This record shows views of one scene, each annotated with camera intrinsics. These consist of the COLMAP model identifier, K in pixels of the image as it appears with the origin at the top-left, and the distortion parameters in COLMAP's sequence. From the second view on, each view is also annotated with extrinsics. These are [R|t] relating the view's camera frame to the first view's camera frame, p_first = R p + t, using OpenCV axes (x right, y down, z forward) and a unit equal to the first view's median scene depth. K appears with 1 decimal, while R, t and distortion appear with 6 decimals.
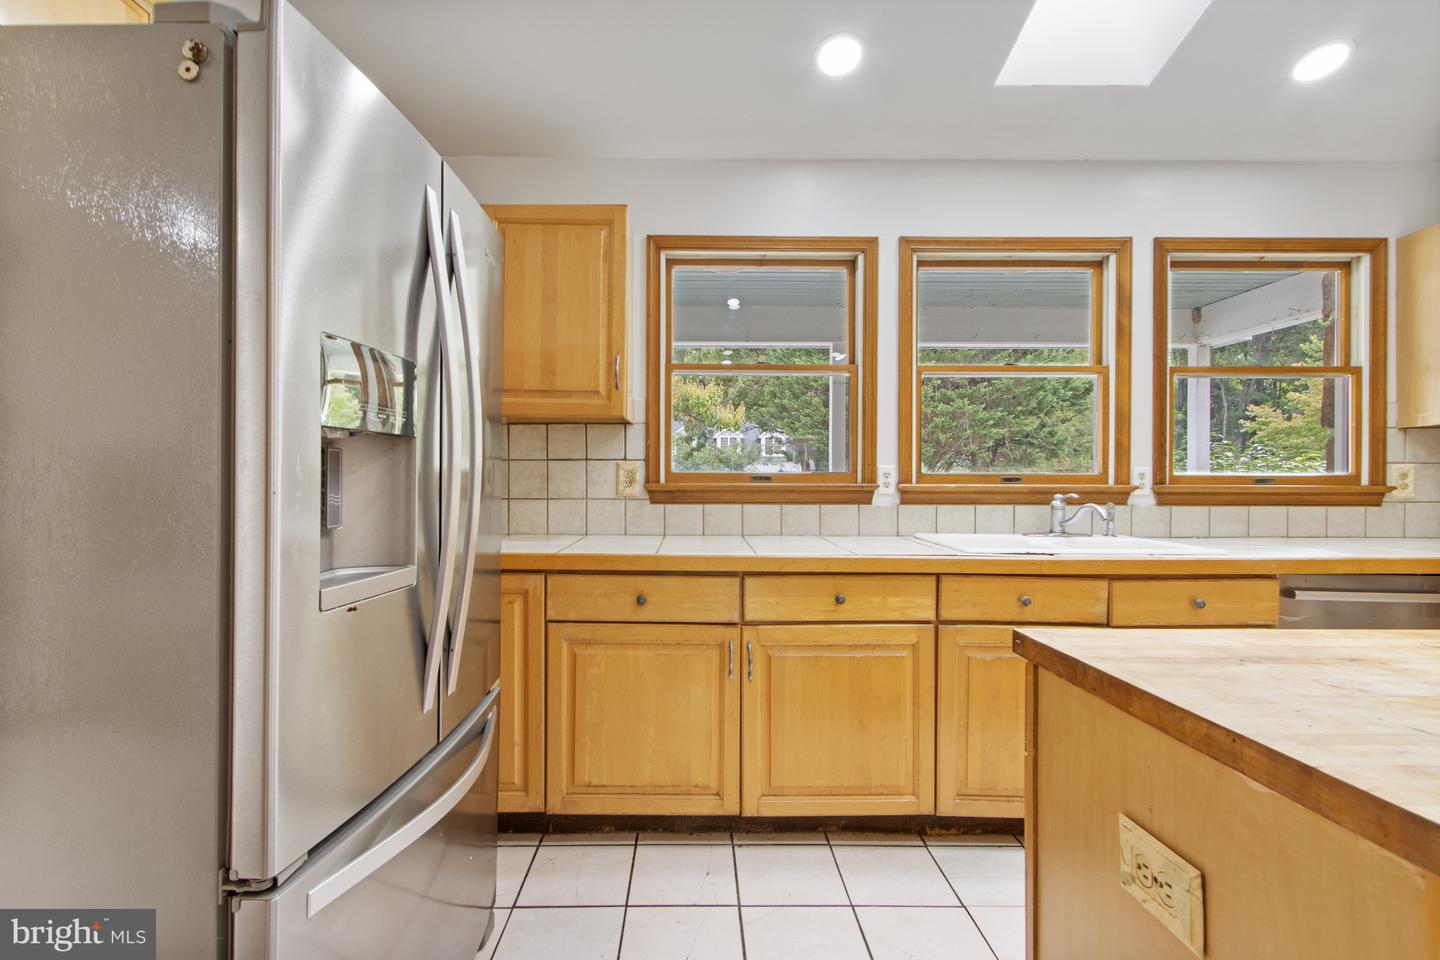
lens RADIAL K [[664.7, 0, 722.1], [0, 664.7, 483.0], [0, 0, 1]] dist [0.004532, -0.001234]
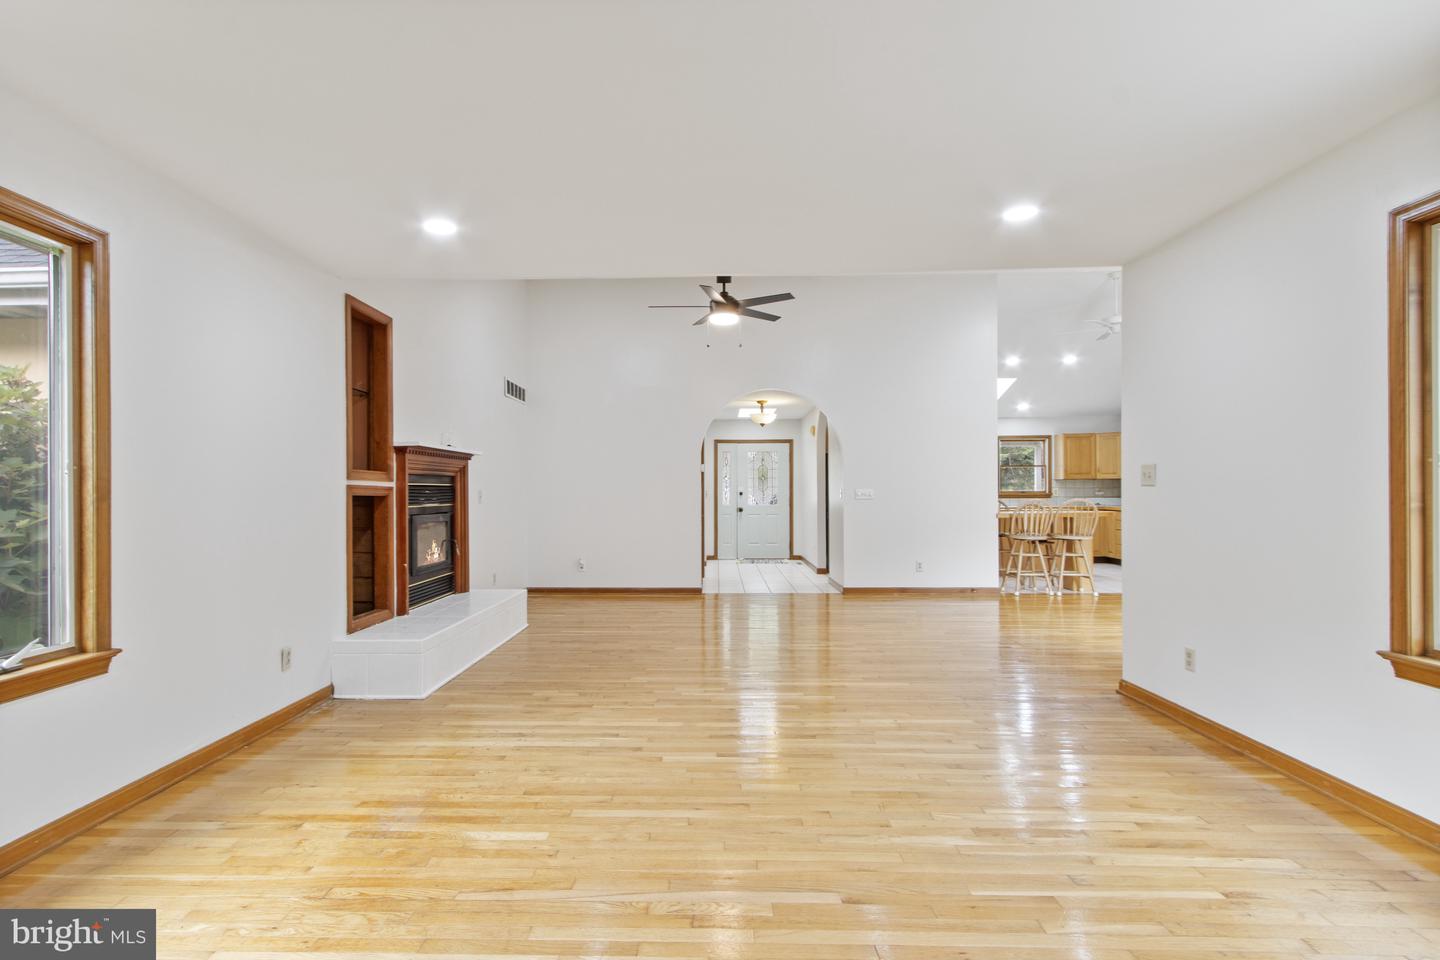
lens RADIAL K [[664.7, 0, 721.2], [0, 664.7, 495.9], [0, 0, 1]] dist [0.004532, -0.001234]
pose [[0.999761, -0.006750, -0.020774, -1.045762], [0.006643, 0.999964, -0.005240, 0.030102], [0.020809, 0.005101, 0.999770, -3.329422]]
